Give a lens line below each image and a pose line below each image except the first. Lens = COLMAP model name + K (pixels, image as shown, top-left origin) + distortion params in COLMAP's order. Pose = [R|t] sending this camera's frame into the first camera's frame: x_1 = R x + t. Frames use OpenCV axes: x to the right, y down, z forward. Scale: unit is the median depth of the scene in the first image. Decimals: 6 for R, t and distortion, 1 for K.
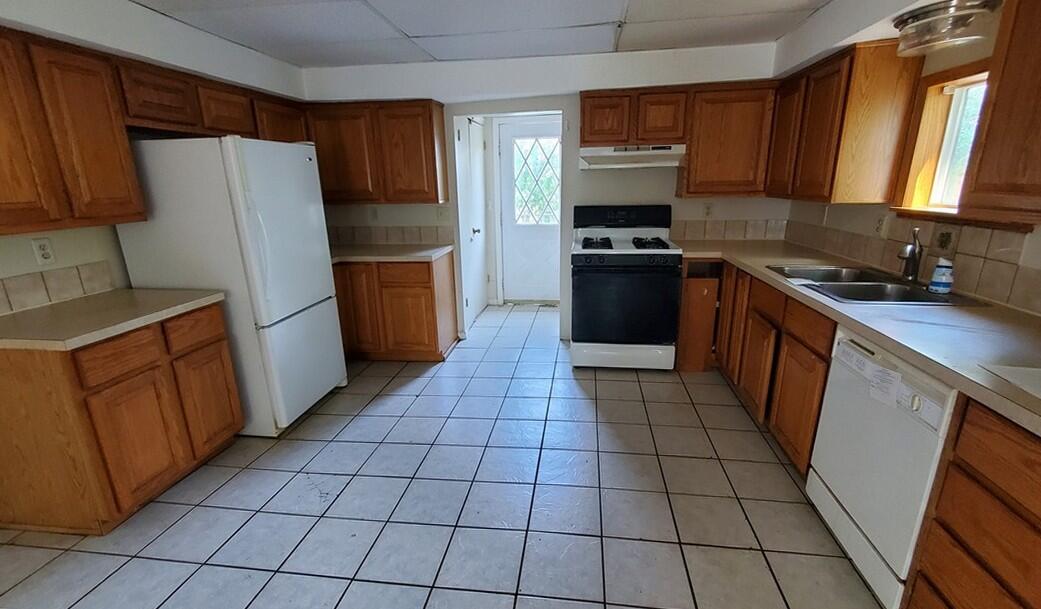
lens RADIAL K [[460.9, 0, 520.5], [0, 460.9, 304.5], [0, 0, 1]] dist [0.002962, 0.000302]
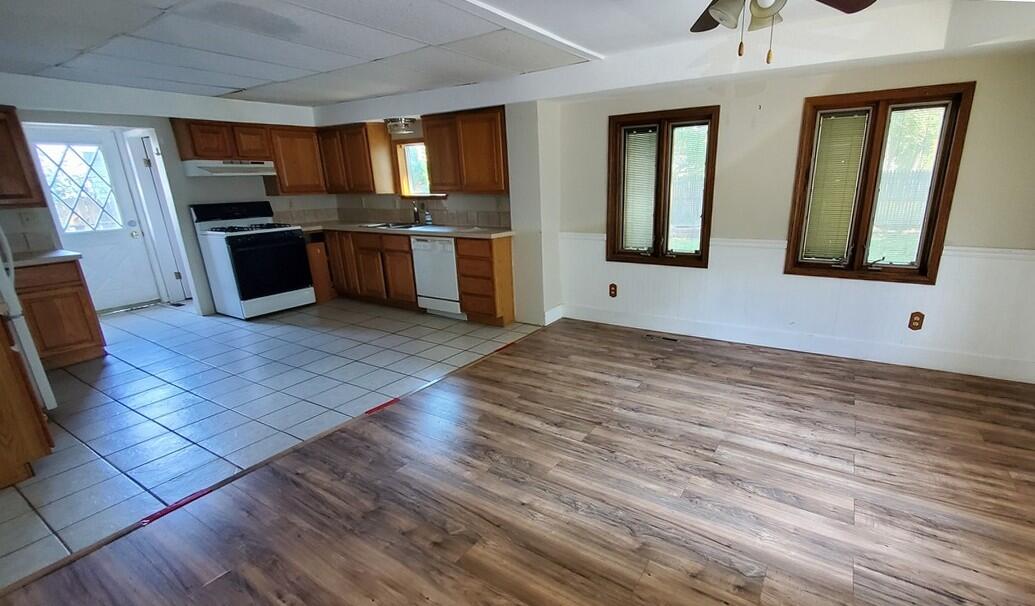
lens RADIAL K [[467.4, 0, 584.7], [0, 467.4, 322.2], [0, 0, 1]] dist [0.000042, -0.000913]
pose [[0.367358, -0.262792, 0.892182, -0.832646], [0.254619, 0.951023, 0.175284, 0.167182], [-0.894549, 0.162774, 0.416277, -0.529488]]
